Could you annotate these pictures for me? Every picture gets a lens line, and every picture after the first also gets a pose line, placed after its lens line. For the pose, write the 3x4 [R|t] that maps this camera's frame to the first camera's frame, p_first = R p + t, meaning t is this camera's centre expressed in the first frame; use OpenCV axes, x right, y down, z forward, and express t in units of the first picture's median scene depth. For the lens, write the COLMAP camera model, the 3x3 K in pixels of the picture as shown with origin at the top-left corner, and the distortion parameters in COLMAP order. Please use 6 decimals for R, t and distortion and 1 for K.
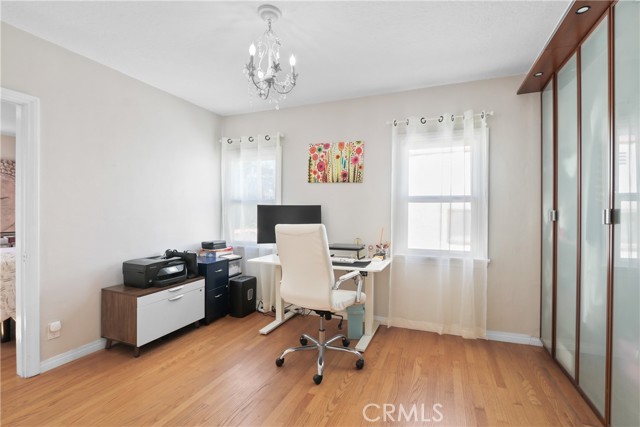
lens RADIAL K [[296.9, 0, 322.9], [0, 296.9, 212.9], [0, 0, 1]] dist [-0.018430, 0.000139]
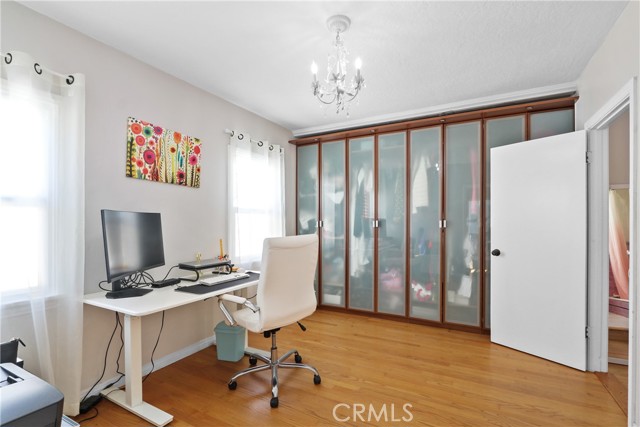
lens RADIAL K [[296.9, 0, 333.1], [0, 296.9, 224.4], [0, 0, 1]] dist [-0.018430, 0.000139]
pose [[0.095652, -0.011803, 0.995345, -0.663367], [0.001385, 0.999930, 0.011725, -0.007183], [-0.995414, 0.000257, 0.095662, 0.520910]]
